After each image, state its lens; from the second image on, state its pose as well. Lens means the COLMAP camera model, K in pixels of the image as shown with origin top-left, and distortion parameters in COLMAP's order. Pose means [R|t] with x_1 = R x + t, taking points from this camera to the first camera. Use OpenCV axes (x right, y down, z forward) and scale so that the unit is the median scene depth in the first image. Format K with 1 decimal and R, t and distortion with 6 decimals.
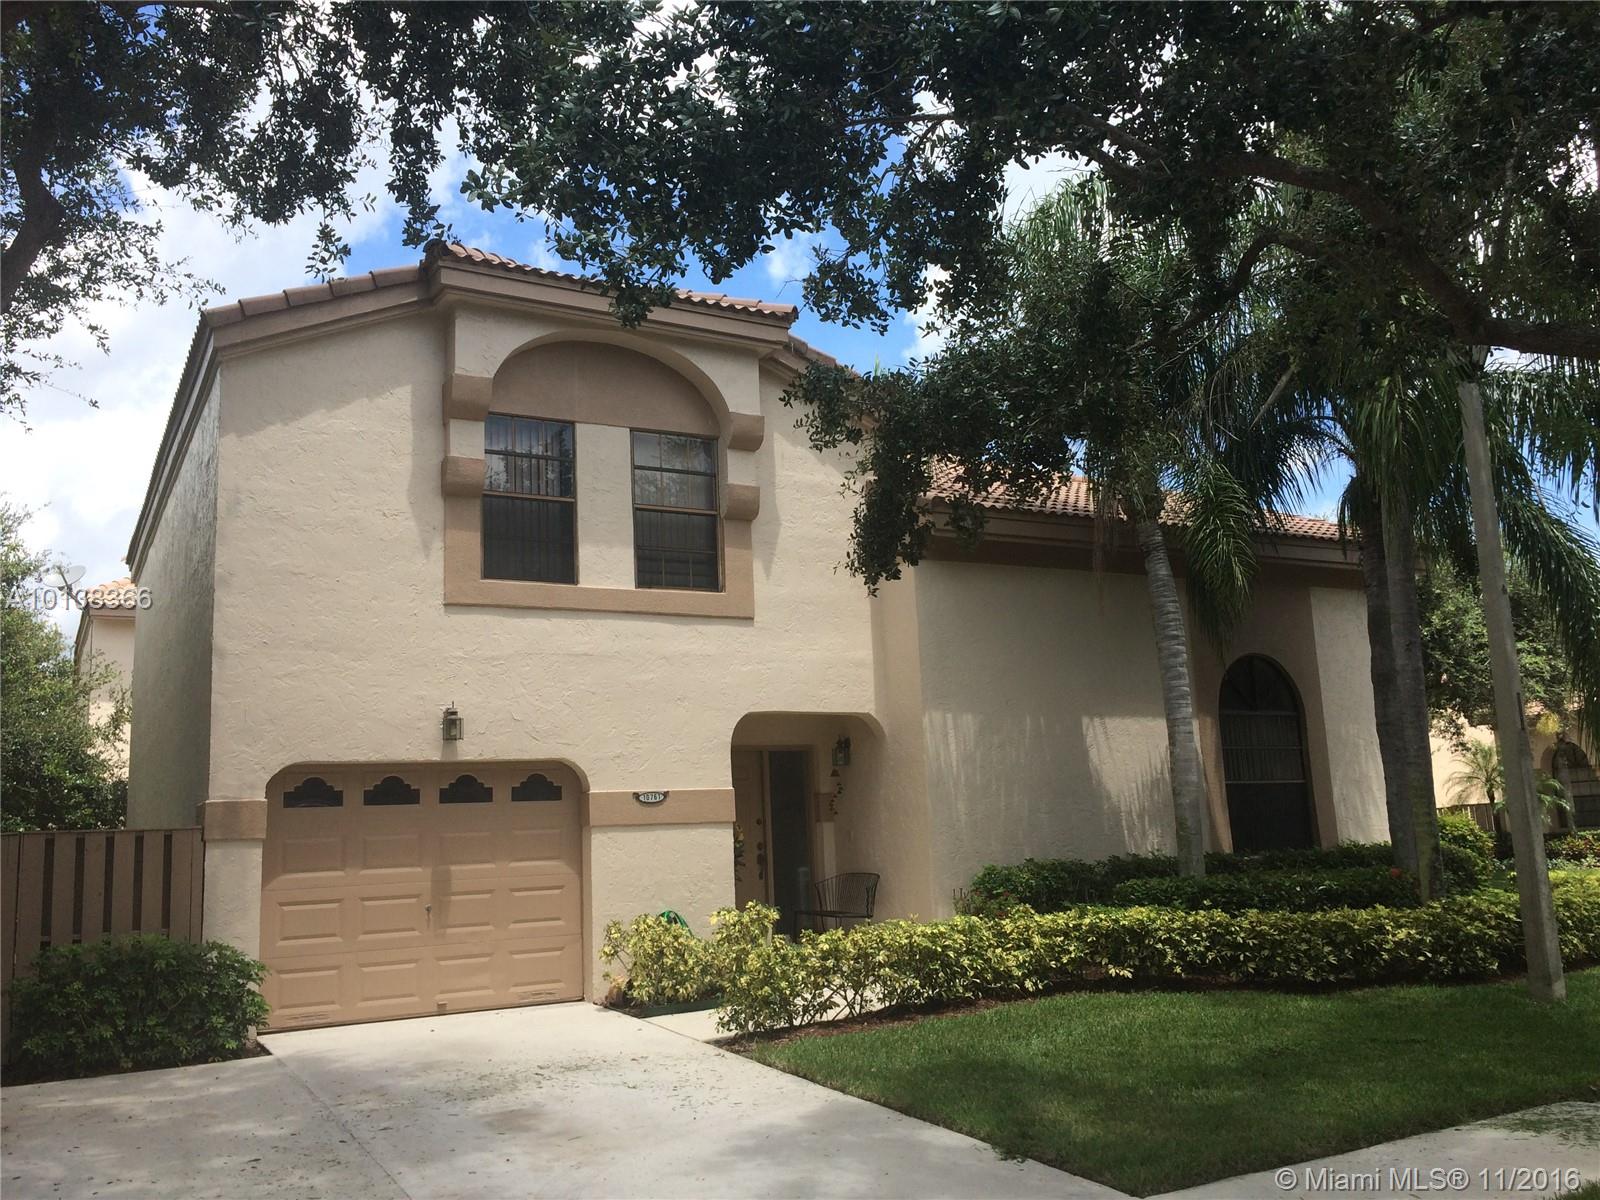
lens RADIAL K [[1368.0, 0, 800.2], [0, 1368.0, 596.2], [0, 0, 1]] dist [0.075744, -0.107408]
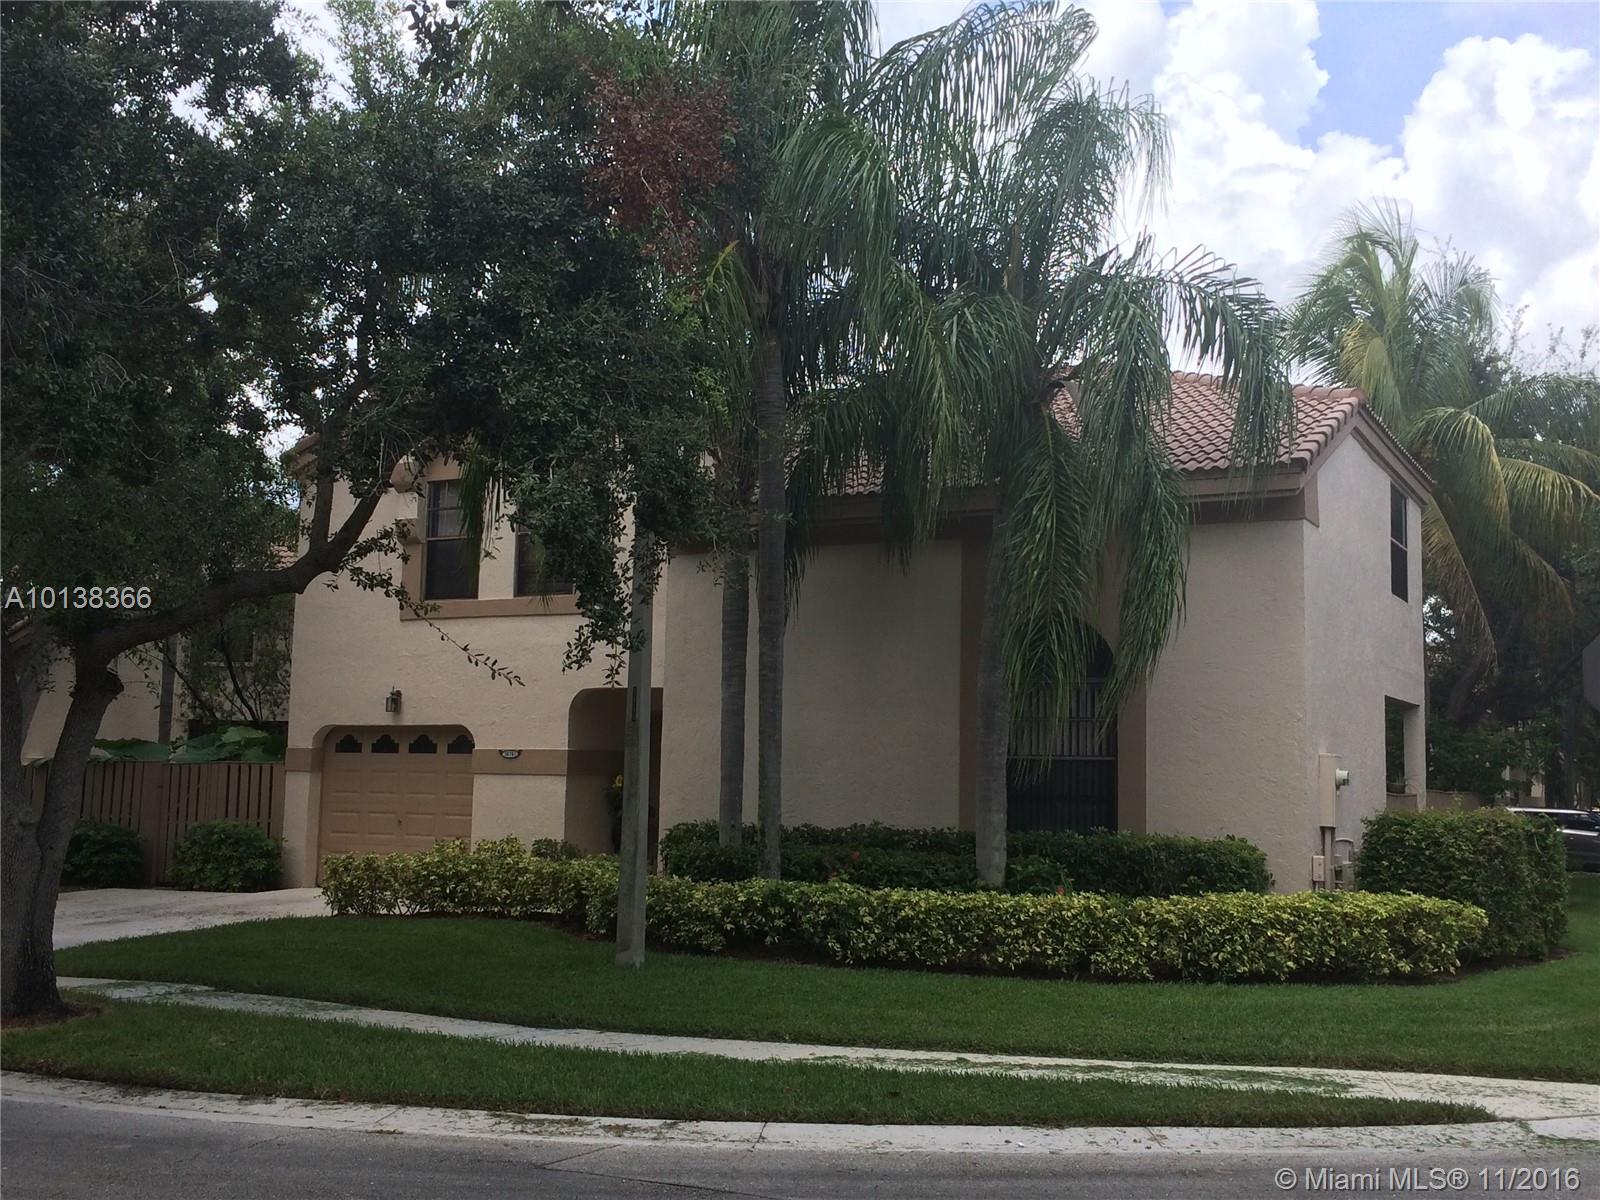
lens RADIAL K [[1688.2, 0, 799.6], [0, 1688.2, 601.3], [0, 0, 1]] dist [0.003233, 0.002006]
pose [[0.568231, -0.049030, -0.821407, 1.457410], [0.101447, 0.994782, 0.010800, 0.008820], [0.816592, -0.089466, 0.570240, 0.301183]]
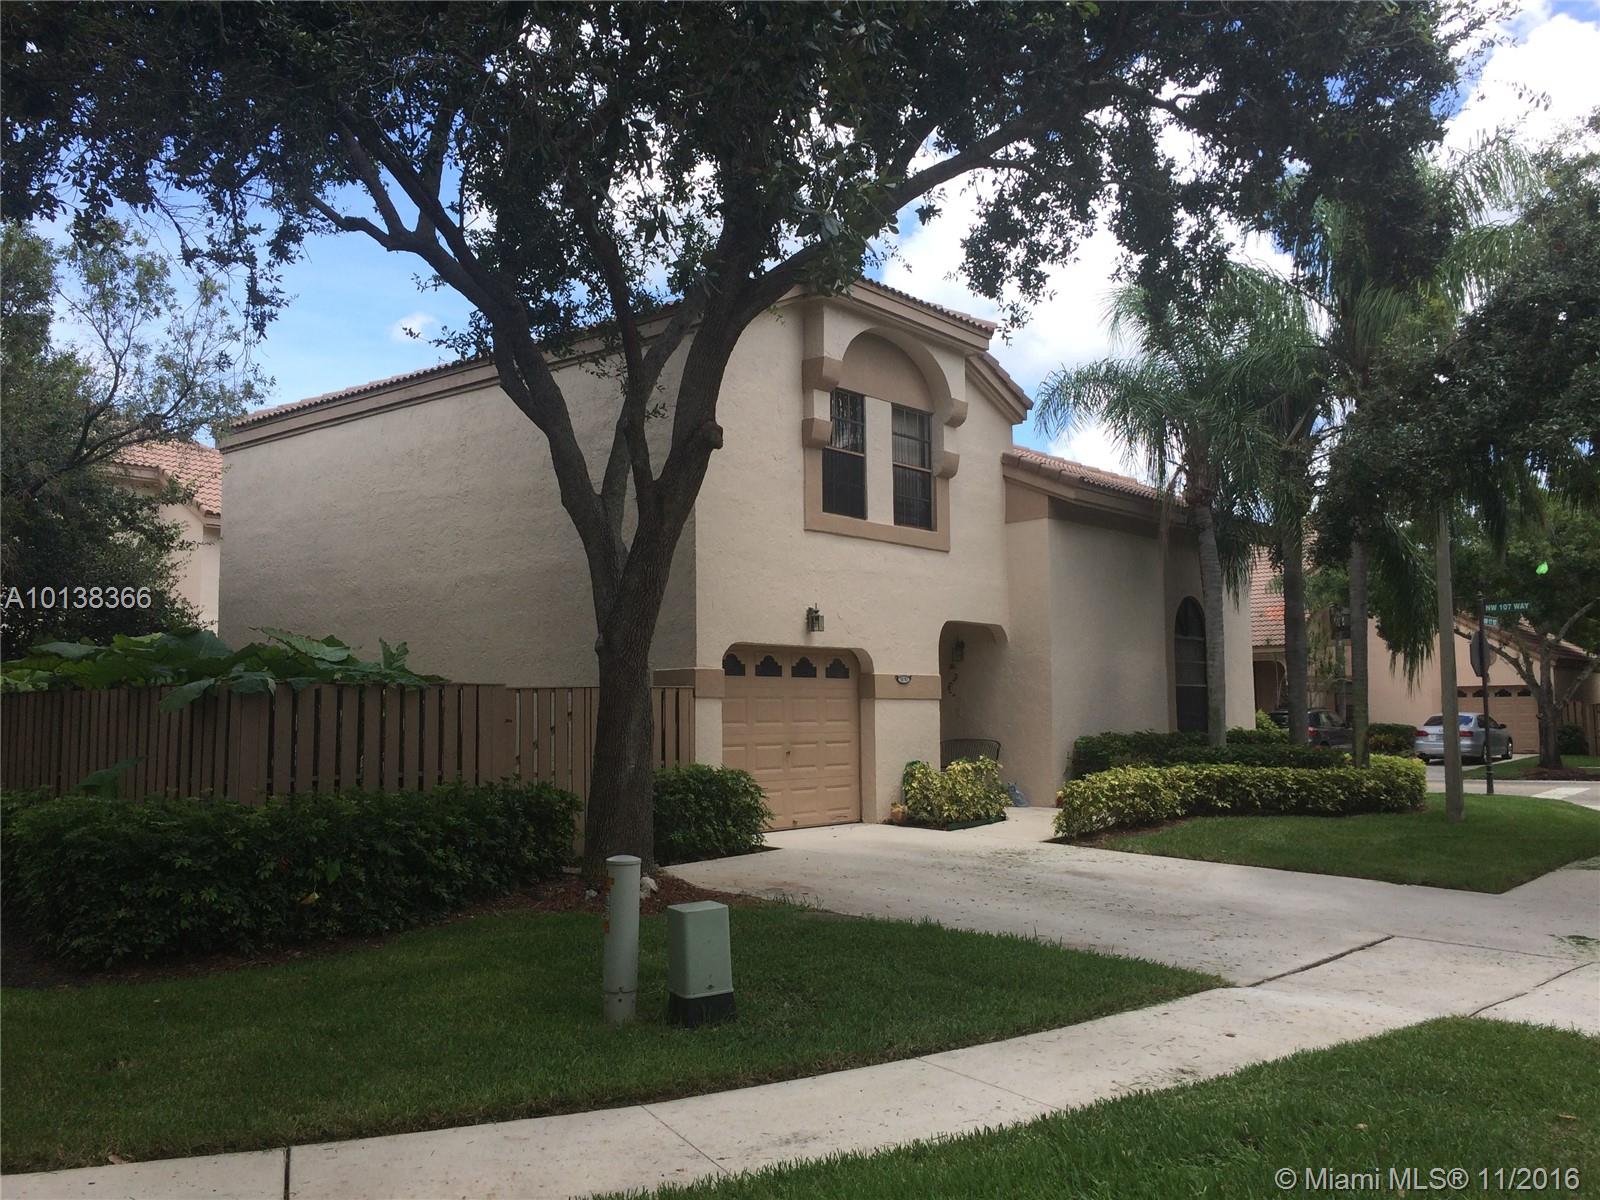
lens RADIAL K [[1368.0, 0, 800.2], [0, 1368.0, 596.2], [0, 0, 1]] dist [0.075744, -0.107408]
pose [[0.927453, 0.067425, 0.367810, -0.728408], [-0.098304, 0.992975, 0.065851, -0.016452], [-0.360787, -0.097231, 0.927566, -0.231502]]
